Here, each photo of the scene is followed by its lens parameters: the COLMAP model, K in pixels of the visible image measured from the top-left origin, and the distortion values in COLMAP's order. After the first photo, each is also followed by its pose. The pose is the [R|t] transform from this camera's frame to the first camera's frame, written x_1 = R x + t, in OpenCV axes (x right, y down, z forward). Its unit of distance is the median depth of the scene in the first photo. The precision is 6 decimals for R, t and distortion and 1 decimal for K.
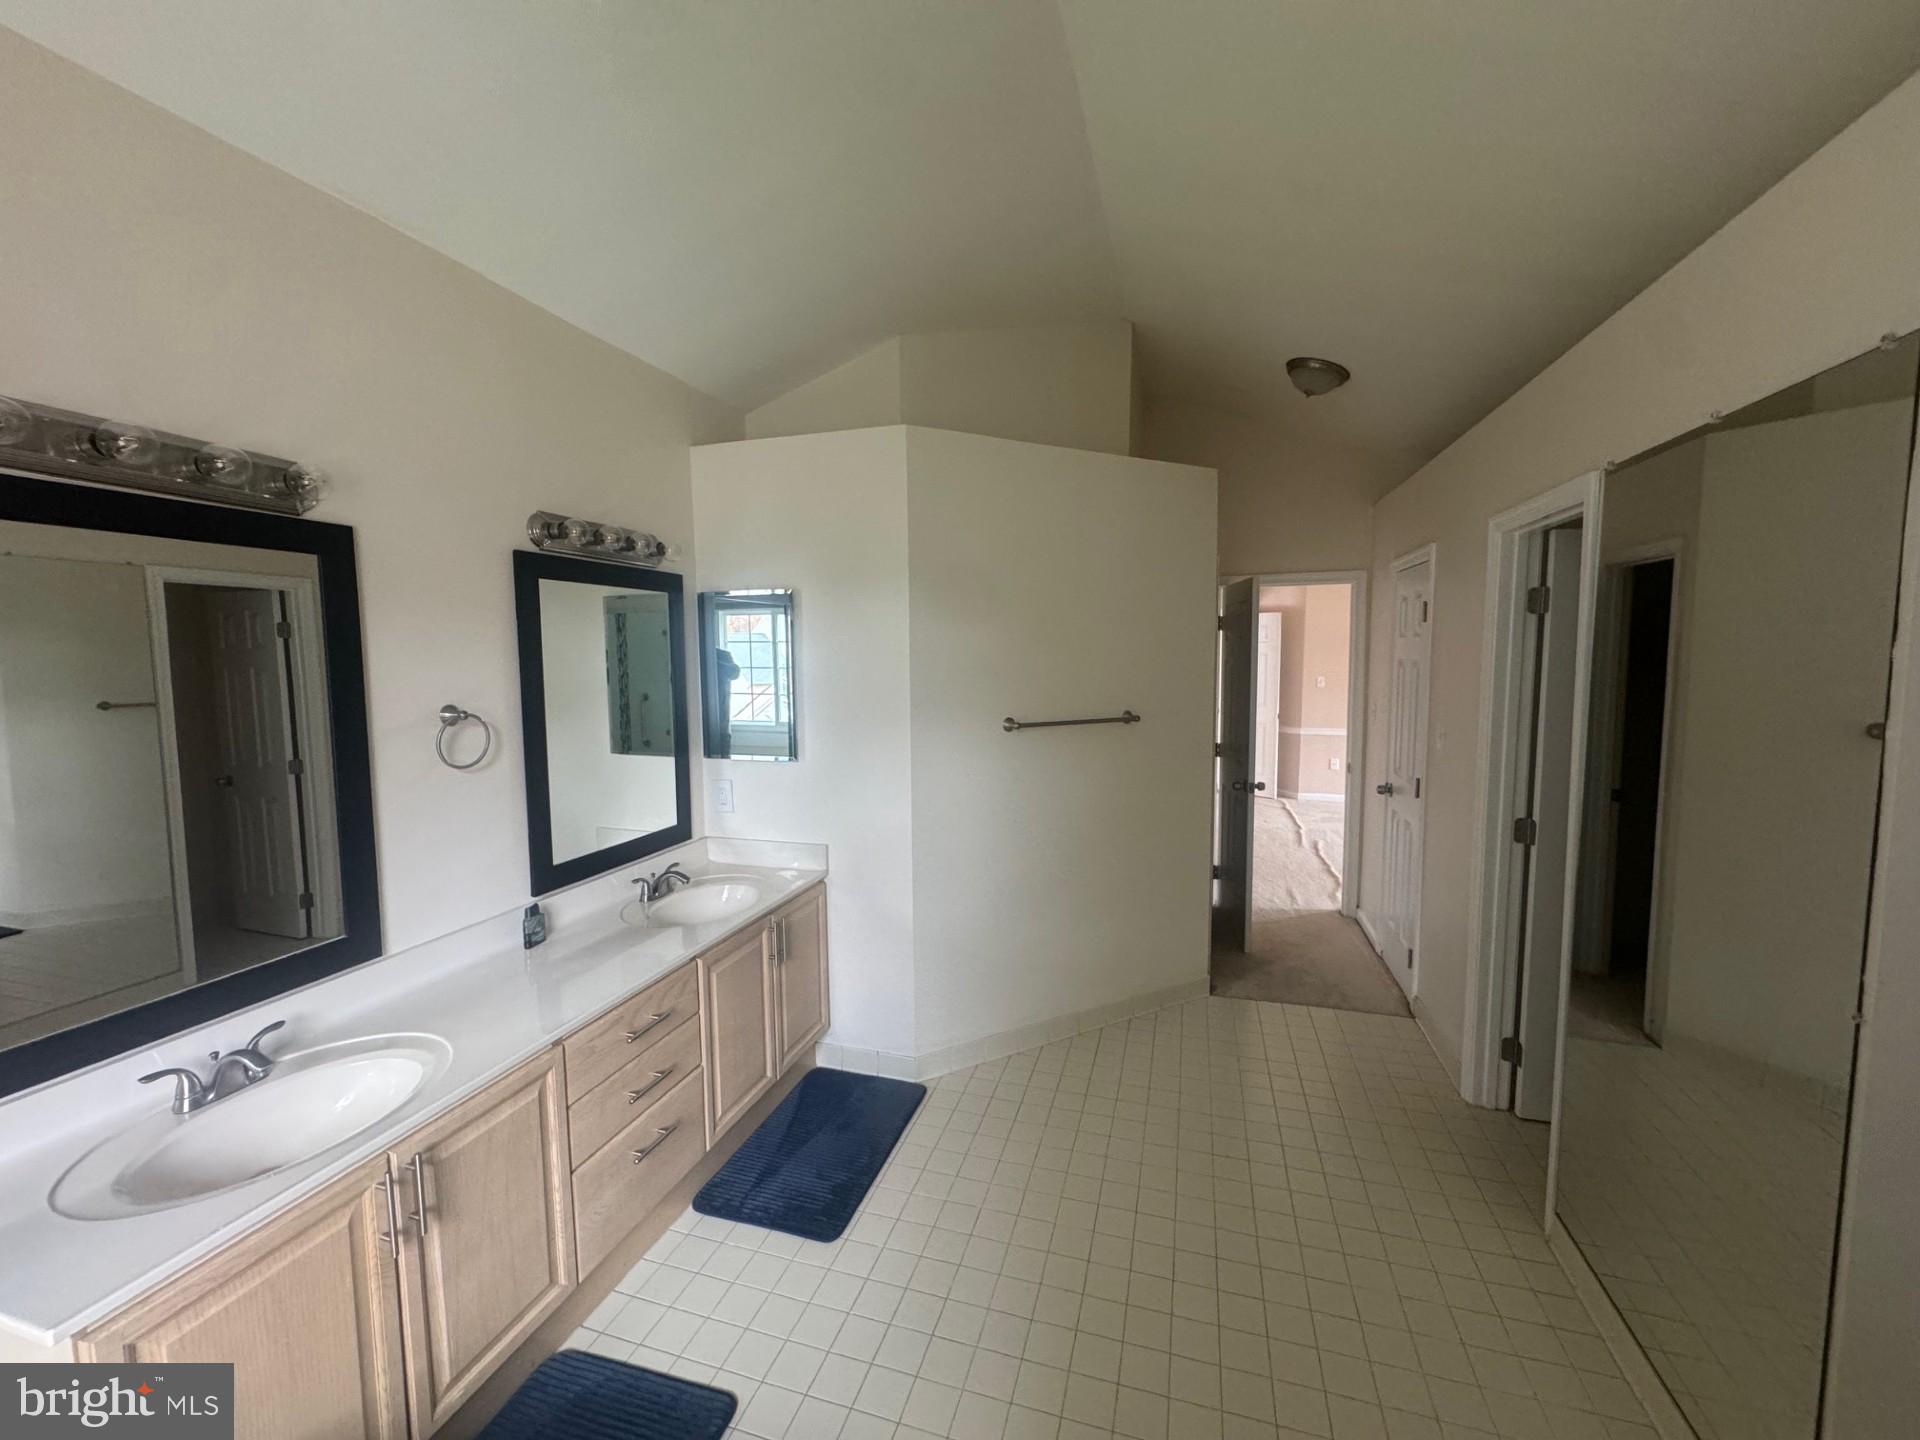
lens RADIAL K [[769.5, 0, 956.0], [0, 769.5, 719.2], [0, 0, 1]] dist [-0.003398, -0.000303]
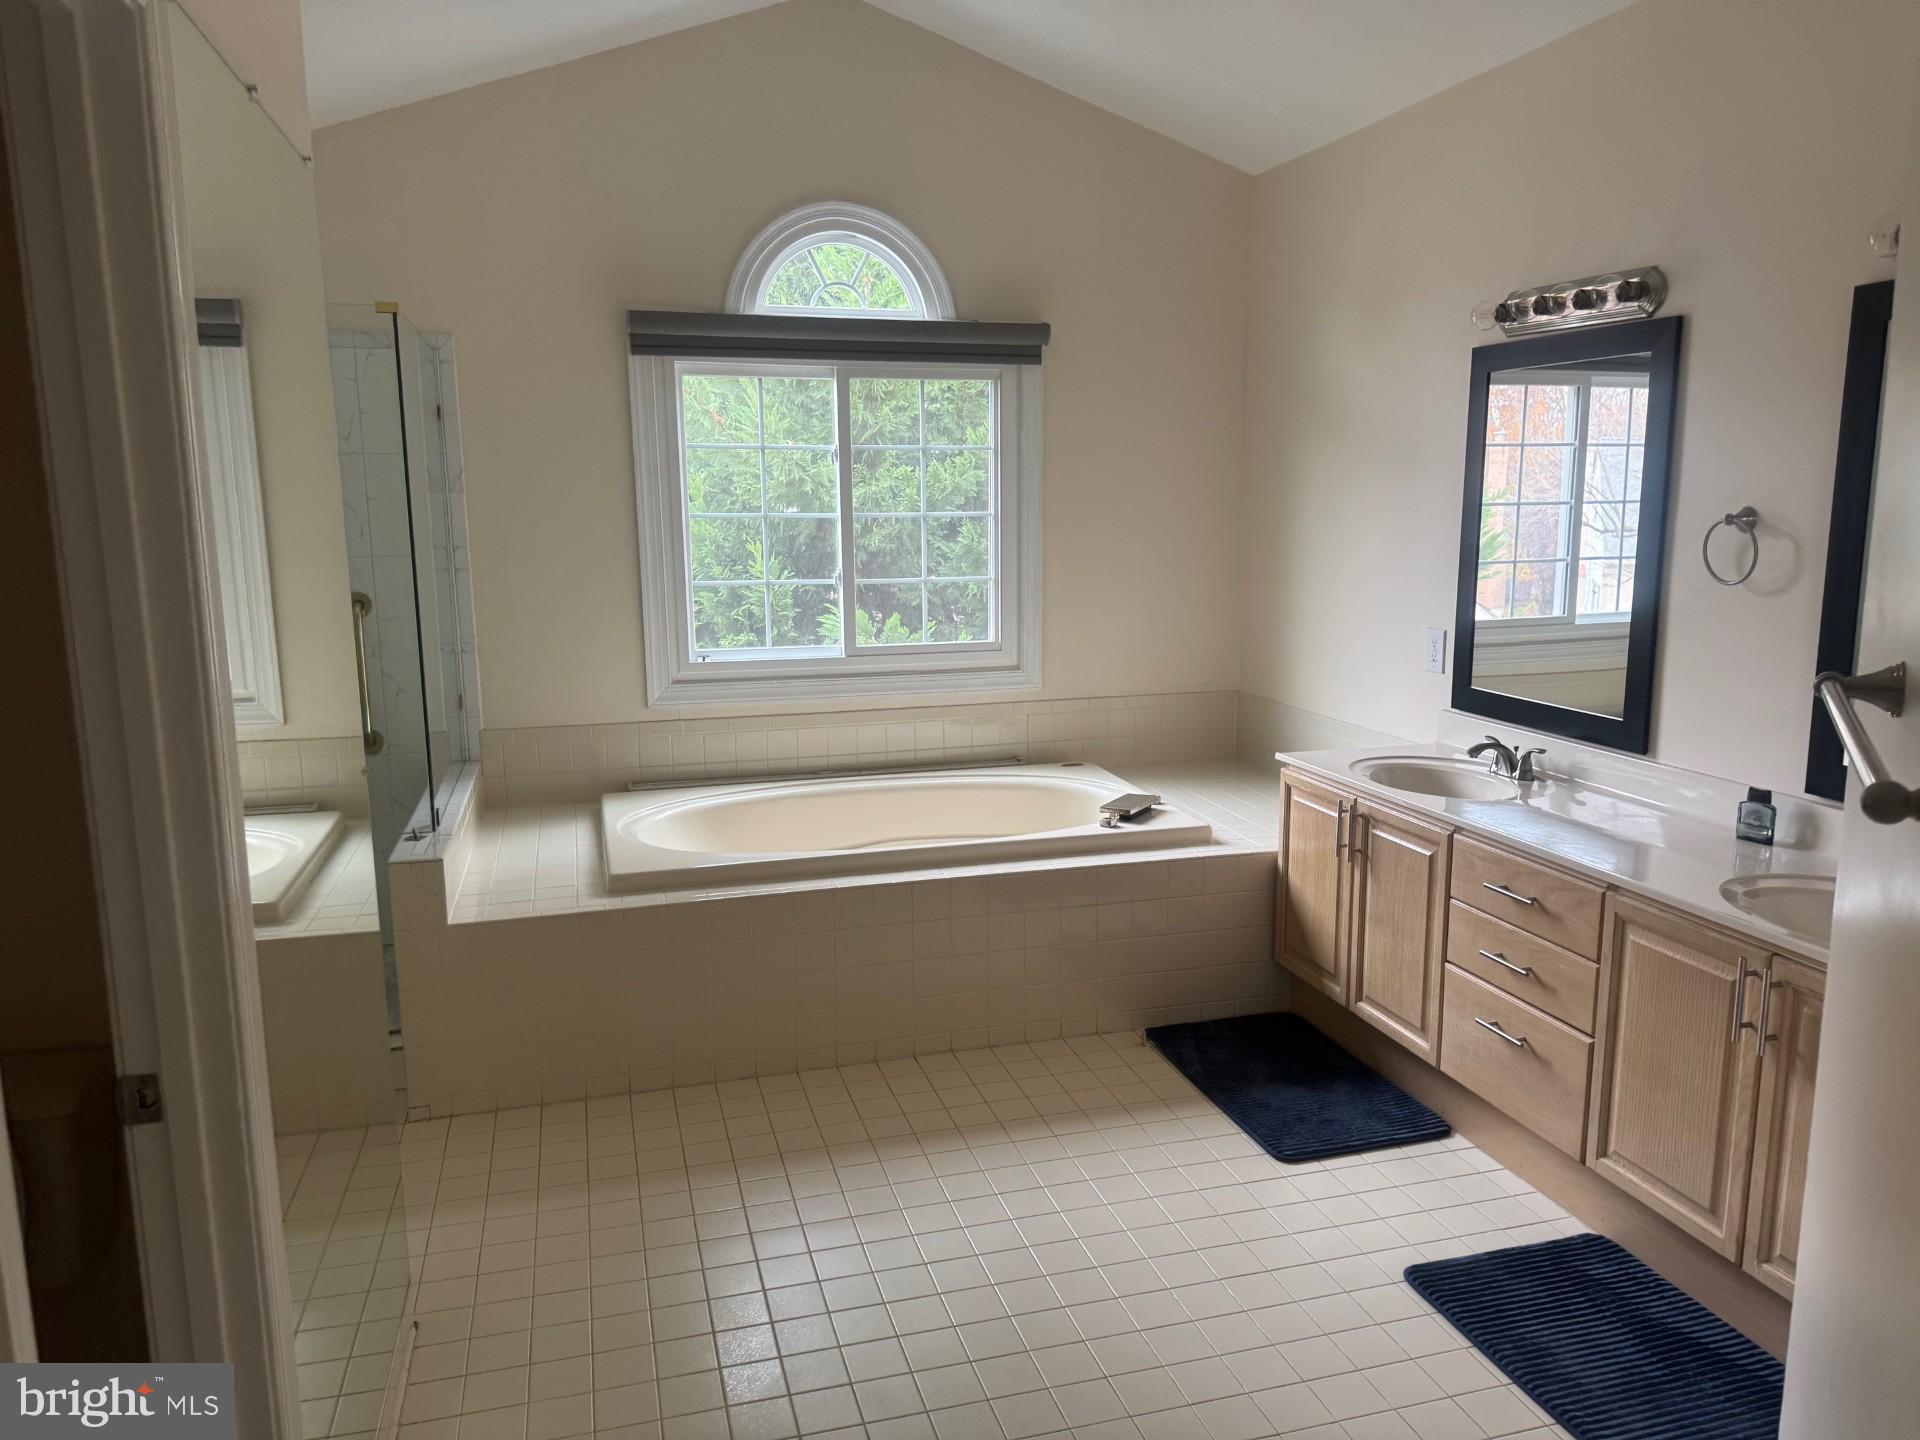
lens RADIAL K [[1348.8, 0, 960.5], [0, 1348.8, 722.4], [0, 0, 1]] dist [0.055662, -0.061416]
pose [[-0.838552, 0.109511, -0.533702, 0.906831], [-0.027954, 0.969652, 0.242885, -0.133167], [0.544104, 0.218591, -0.810043, 1.883469]]
